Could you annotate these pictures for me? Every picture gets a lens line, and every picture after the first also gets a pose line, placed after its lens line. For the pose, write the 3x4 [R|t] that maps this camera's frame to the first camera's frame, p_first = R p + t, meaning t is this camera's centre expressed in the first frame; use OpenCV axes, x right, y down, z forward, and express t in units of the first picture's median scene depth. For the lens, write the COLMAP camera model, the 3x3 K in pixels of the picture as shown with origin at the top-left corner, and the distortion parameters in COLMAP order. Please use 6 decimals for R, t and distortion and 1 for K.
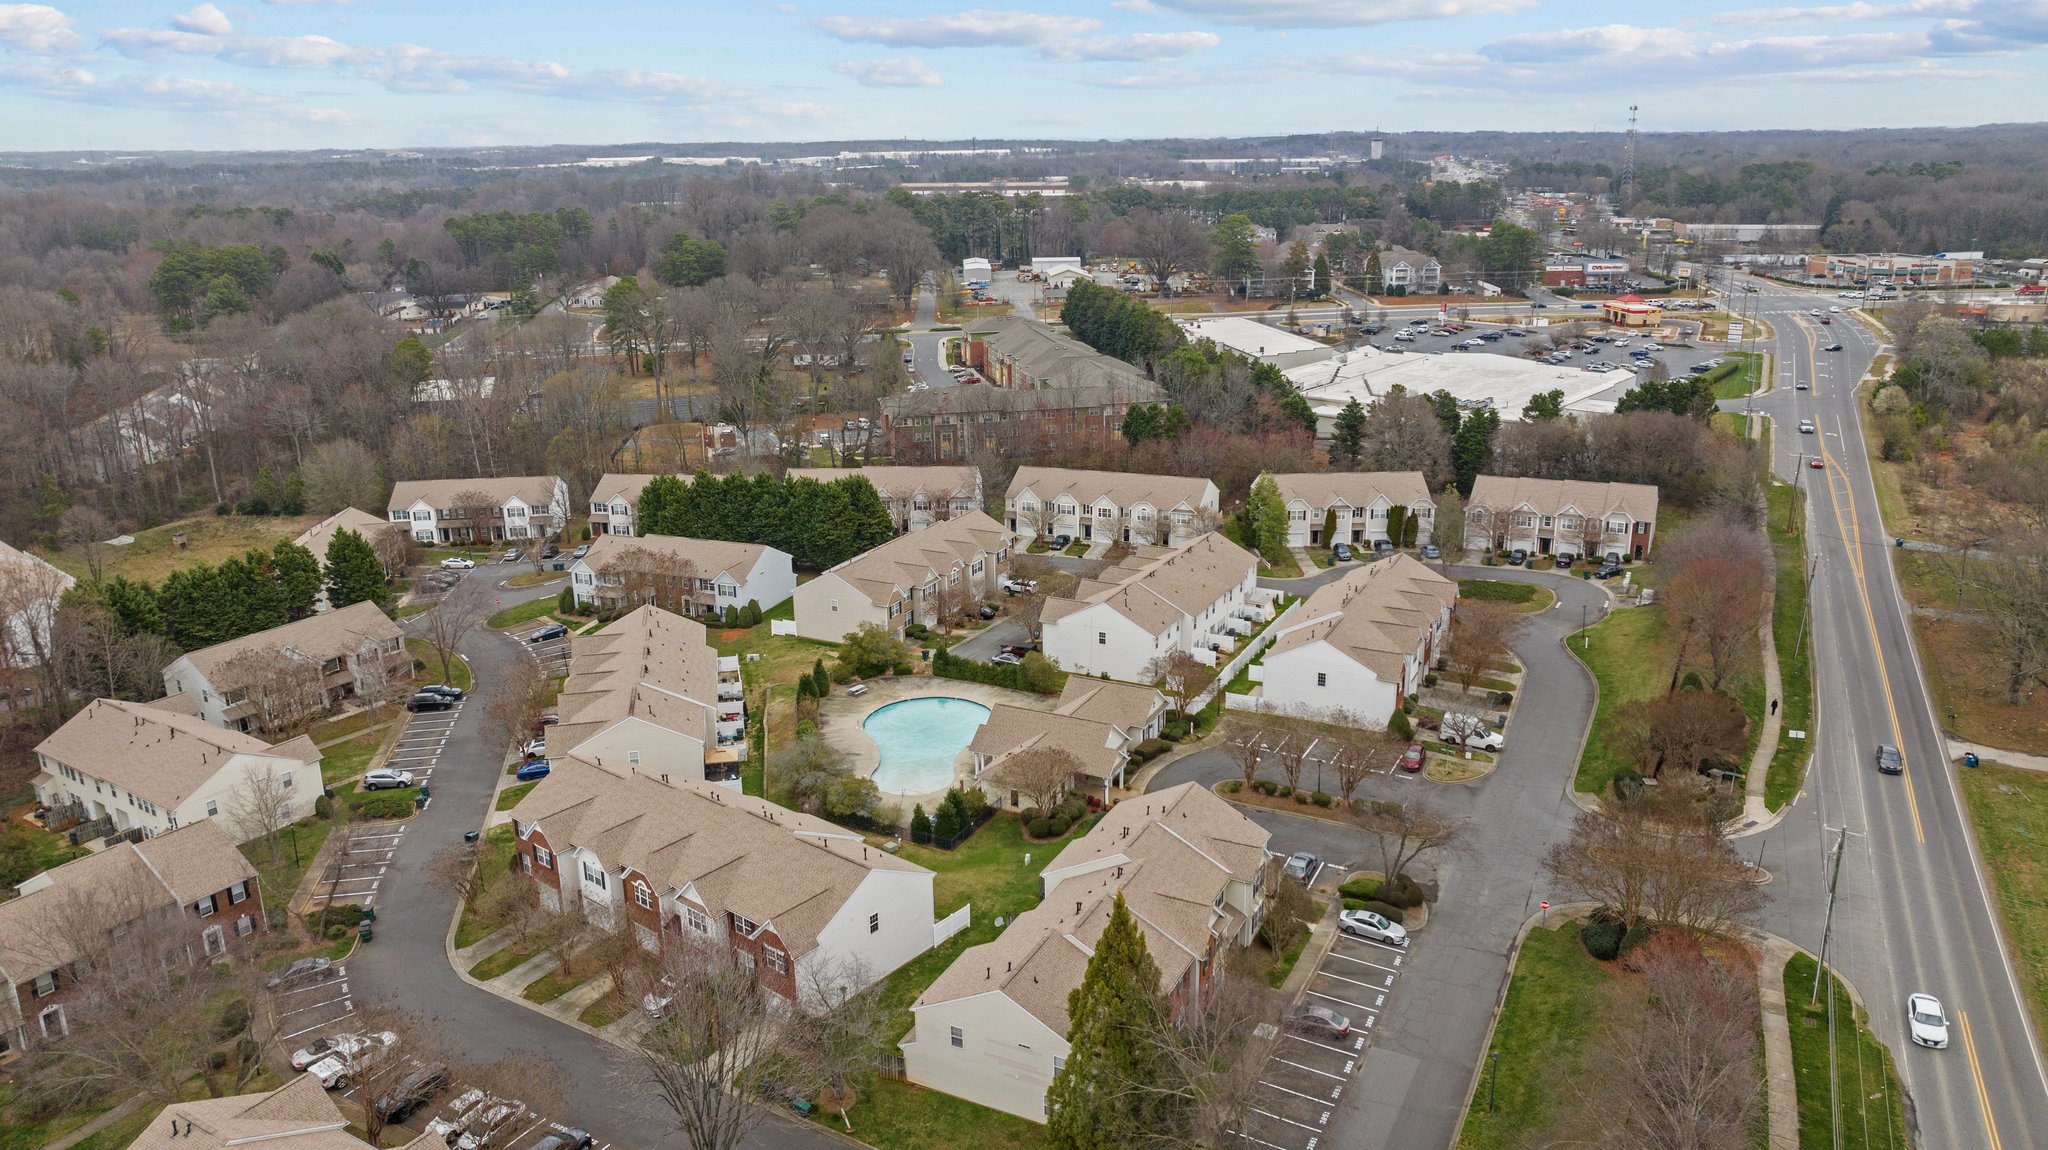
lens RADIAL K [[1430.5, 0, 1024.0], [0, 1430.5, 575.0], [0, 0, 1]] dist [-0.054753, 0.056870]
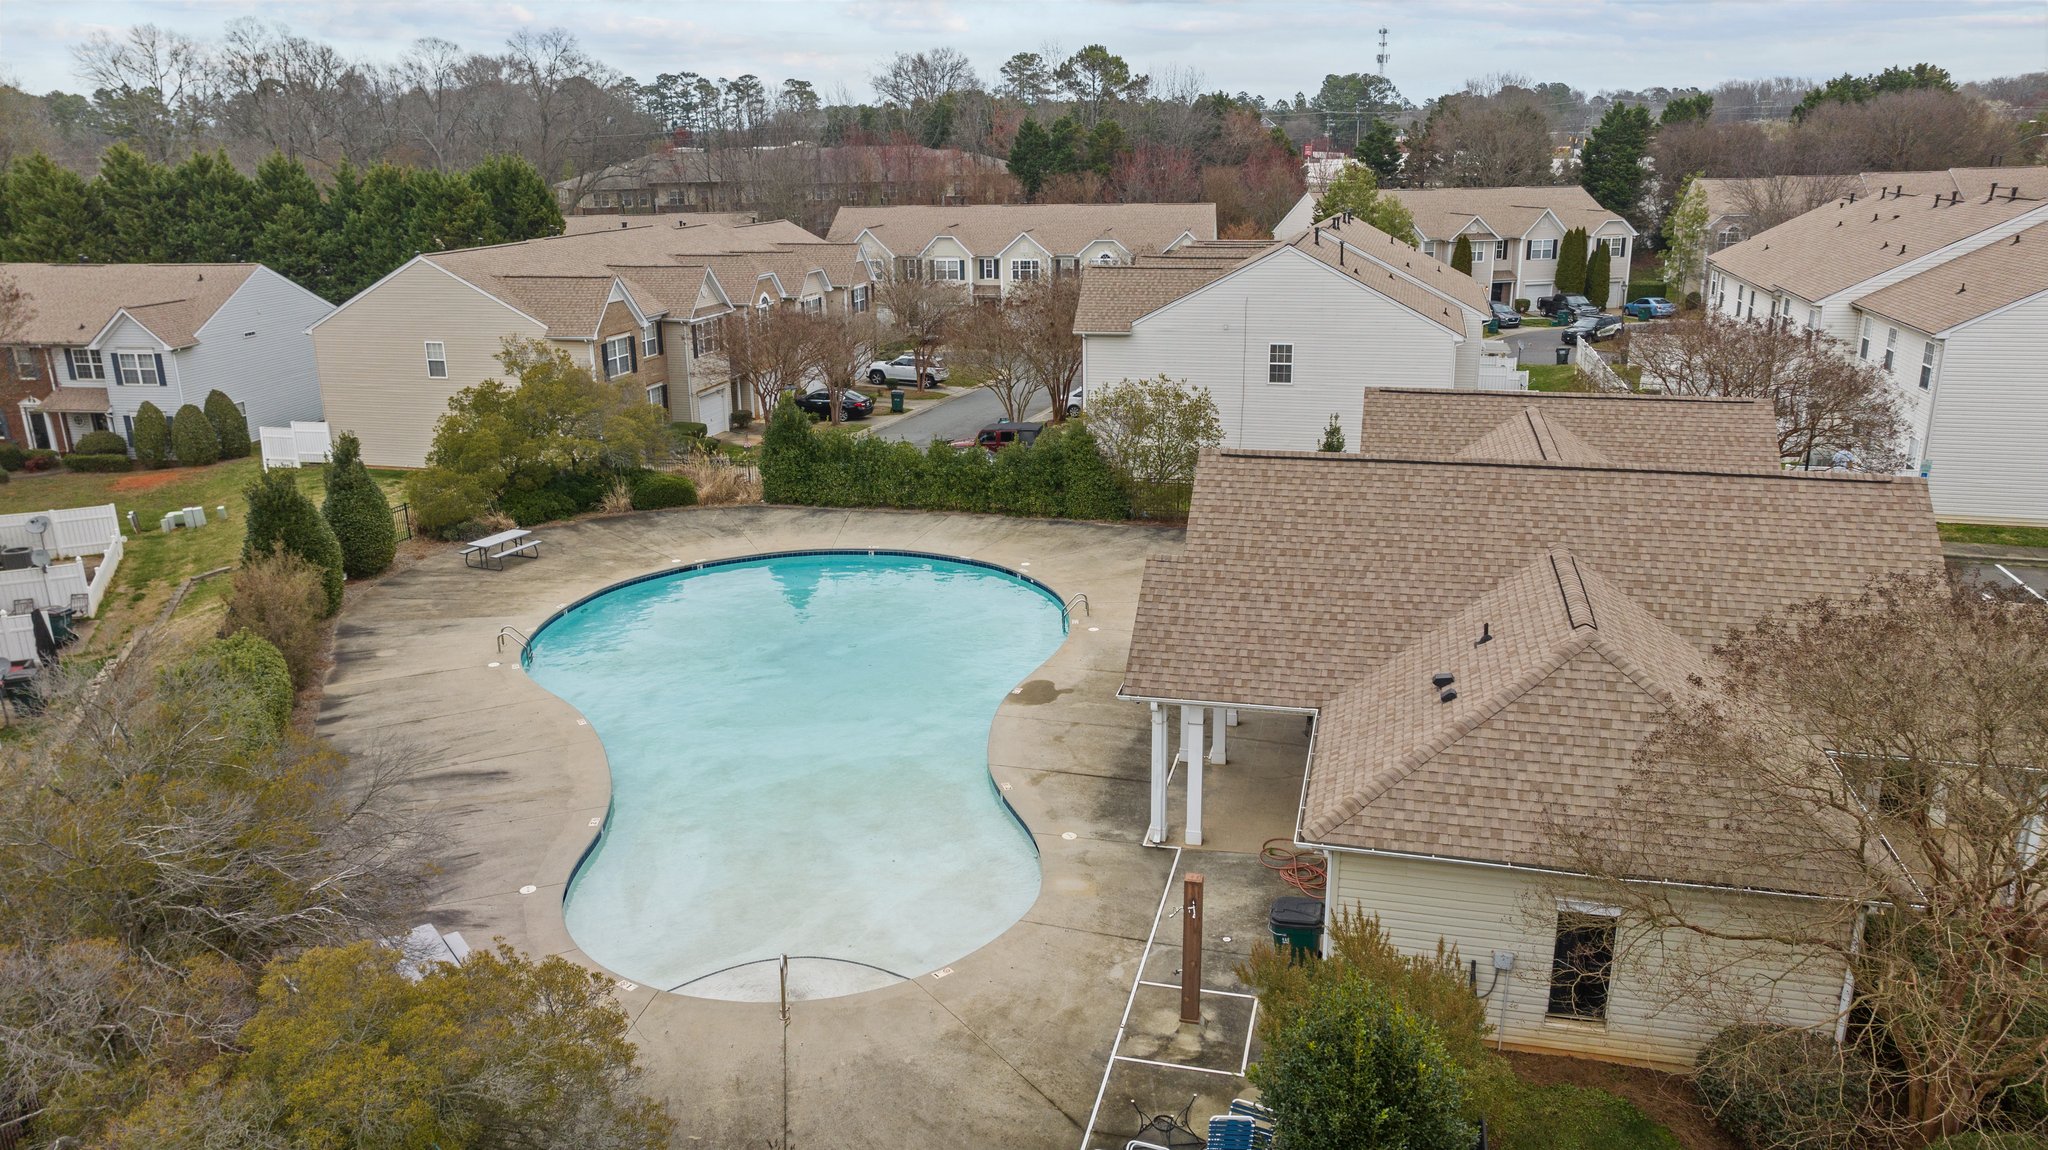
lens RADIAL K [[1430.5, 0, 1024.0], [0, 1430.5, 575.0], [0, 0, 1]] dist [-0.054753, 0.056870]
pose [[0.977491, -0.058674, 0.202653, -0.067084], [0.060208, 0.998185, -0.001407, 0.083002], [-0.202202, 0.013577, 0.979250, 0.642273]]
